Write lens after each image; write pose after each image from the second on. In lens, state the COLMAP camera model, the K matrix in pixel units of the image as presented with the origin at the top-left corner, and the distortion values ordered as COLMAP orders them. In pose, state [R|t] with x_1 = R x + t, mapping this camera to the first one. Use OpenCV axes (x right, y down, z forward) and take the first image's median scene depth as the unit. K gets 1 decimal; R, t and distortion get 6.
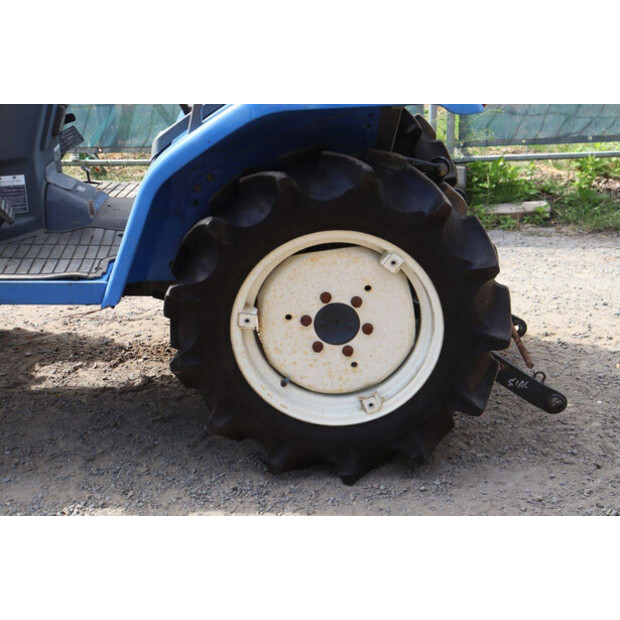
lens RADIAL K [[1030.9, 0, 296.2], [0, 1030.9, 312.0], [0, 0, 1]] dist [0.188080, 0.000227]
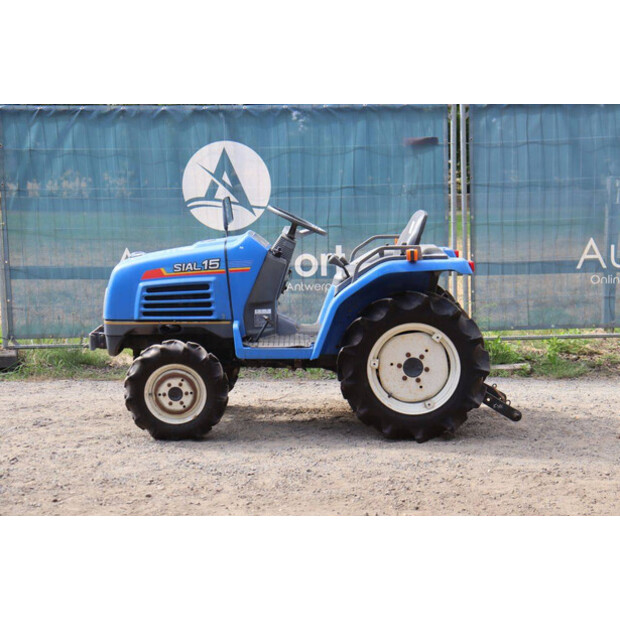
lens RADIAL K [[1030.9, 0, 296.2], [0, 1030.9, 312.0], [0, 0, 1]] dist [0.188080, 0.000227]
pose [[0.999624, -0.003328, -0.027210, -0.153916], [-0.003398, 0.969898, -0.243490, 0.443563], [0.027202, 0.243491, 0.969522, -1.229599]]
